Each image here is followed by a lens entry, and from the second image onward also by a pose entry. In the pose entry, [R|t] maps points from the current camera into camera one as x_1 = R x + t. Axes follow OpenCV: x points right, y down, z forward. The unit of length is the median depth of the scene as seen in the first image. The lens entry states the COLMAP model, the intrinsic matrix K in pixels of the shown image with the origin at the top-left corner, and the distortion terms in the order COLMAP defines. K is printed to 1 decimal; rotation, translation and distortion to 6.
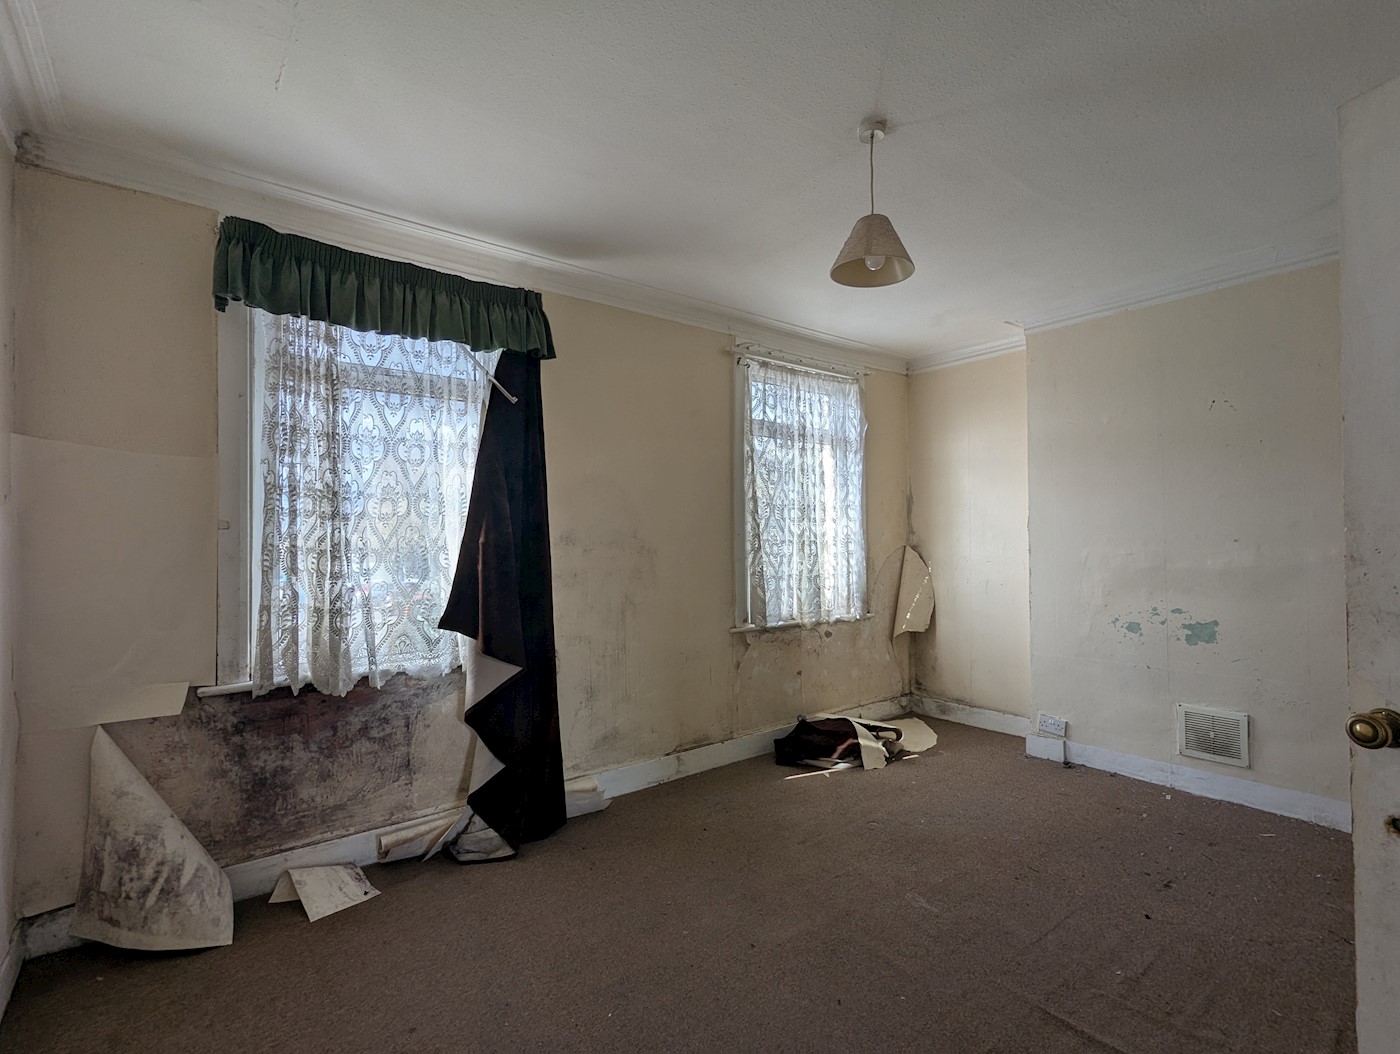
lens RADIAL K [[670.1, 0, 695.4], [0, 670.1, 529.8], [0, 0, 1]] dist [0.004198, 0.001005]
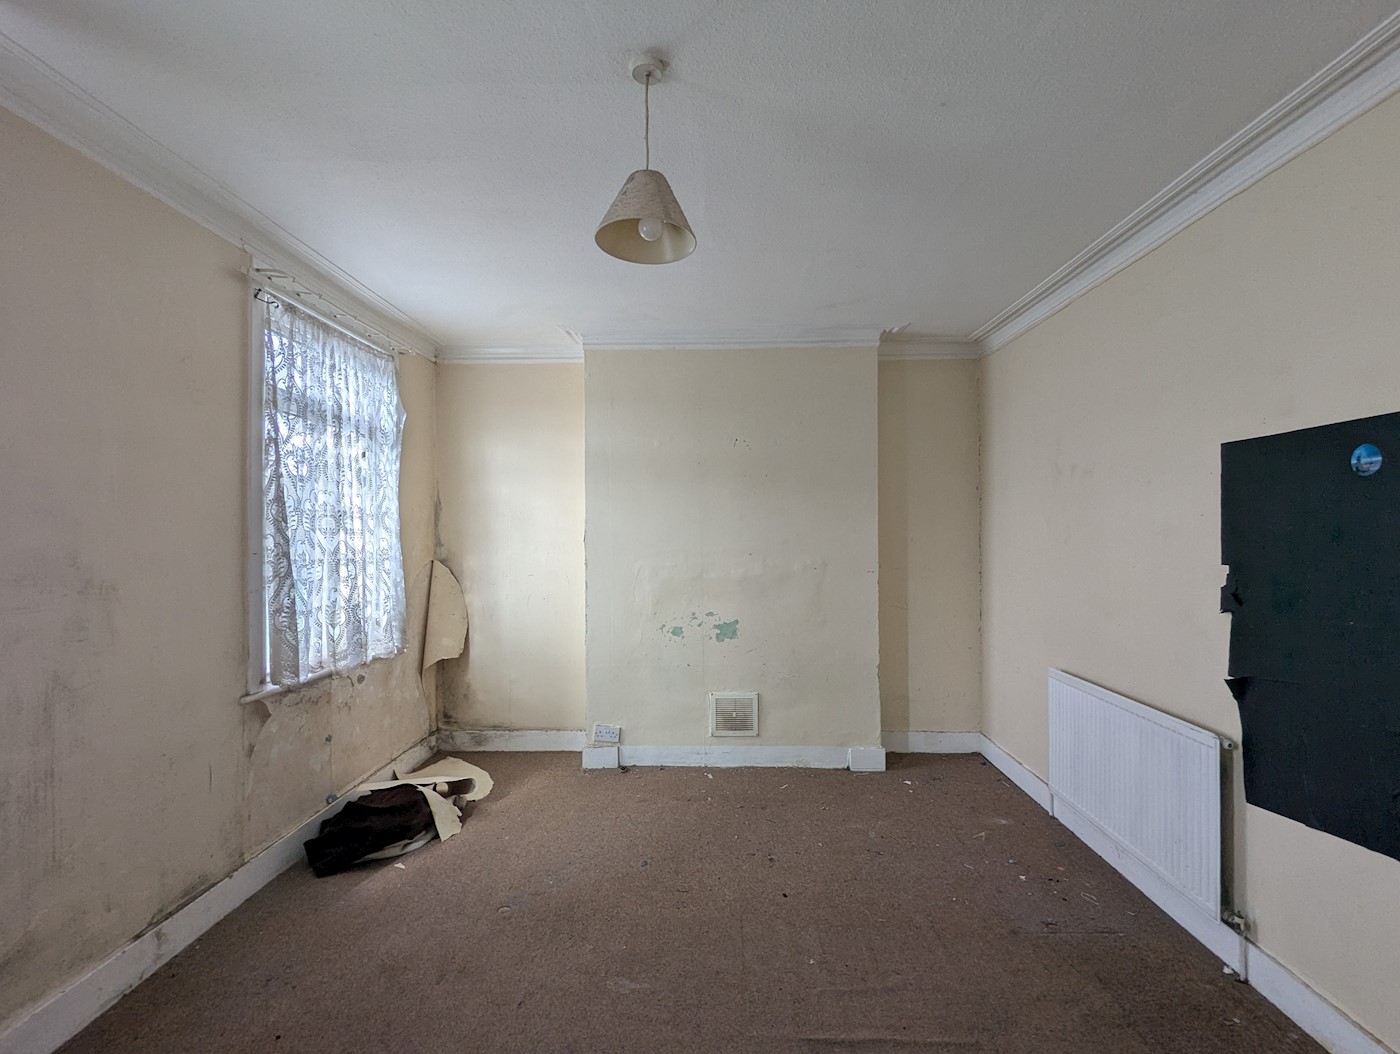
lens RADIAL K [[670.1, 0, 698.5], [0, 670.1, 530.8], [0, 0, 1]] dist [0.004198, 0.001005]
pose [[0.634241, 0.008367, 0.773090, -0.171705], [-0.009843, 0.999948, -0.002748, -0.018375], [-0.773073, -0.005866, 0.634290, 0.233641]]
